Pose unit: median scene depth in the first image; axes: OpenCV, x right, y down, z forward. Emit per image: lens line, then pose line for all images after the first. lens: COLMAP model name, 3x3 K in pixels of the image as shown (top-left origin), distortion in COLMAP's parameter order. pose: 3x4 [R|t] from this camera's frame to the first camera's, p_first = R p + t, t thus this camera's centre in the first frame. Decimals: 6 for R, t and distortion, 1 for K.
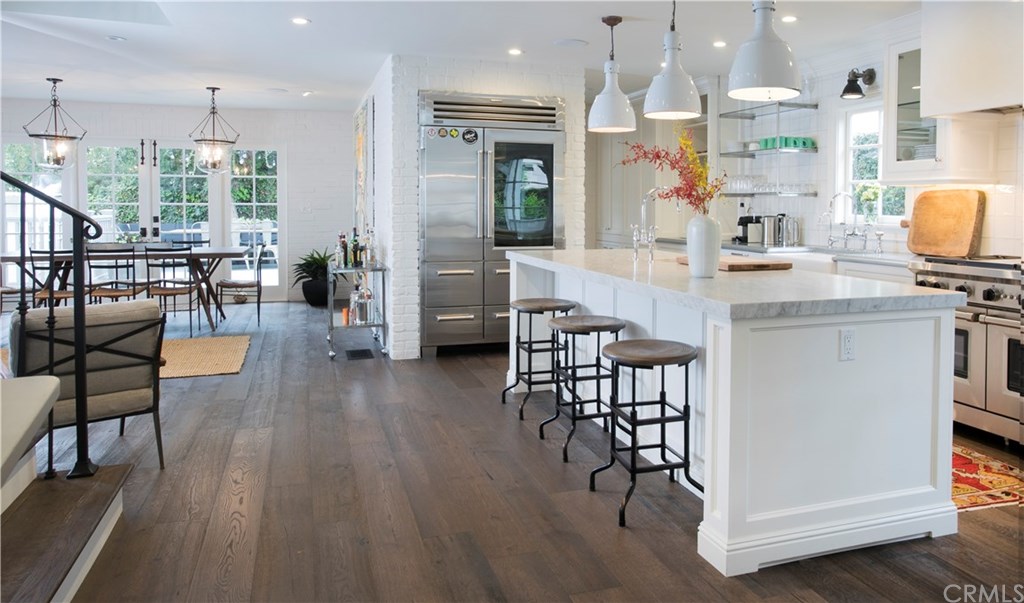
lens RADIAL K [[765.7, 0, 511.3], [0, 765.7, 298.1], [0, 0, 1]] dist [-0.003006, 0.011005]
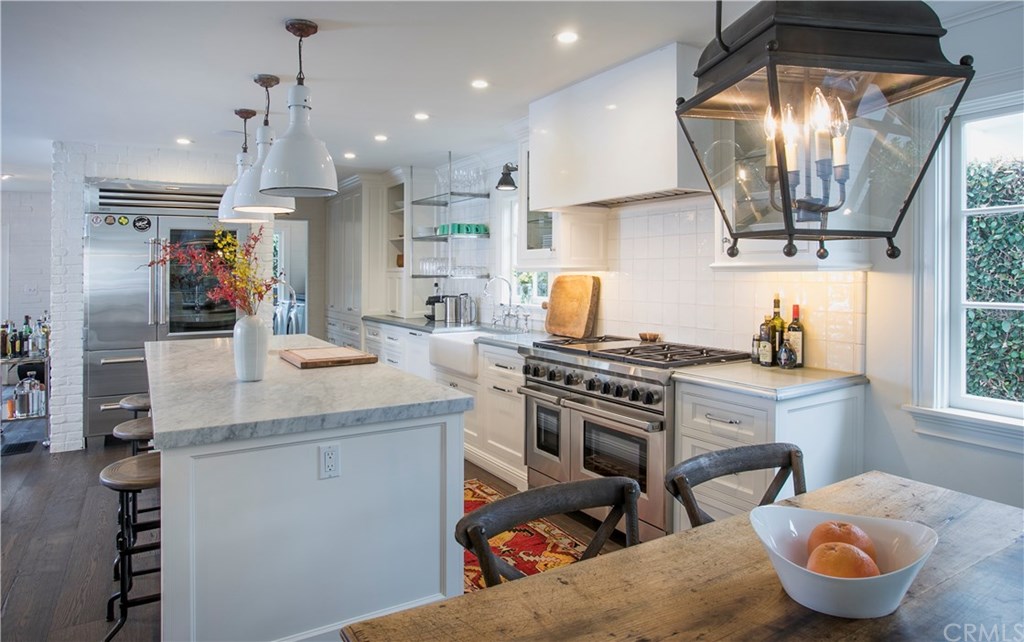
lens RADIAL K [[638.4, 0, 512.6], [0, 638.4, 325.5], [0, 0, 1]] dist [-0.000550, 0.006751]
pose [[0.987433, -0.025092, 0.156035, 0.306992], [0.029034, 0.999313, -0.023040, -0.046177], [-0.155350, 0.027281, 0.987483, 0.104114]]
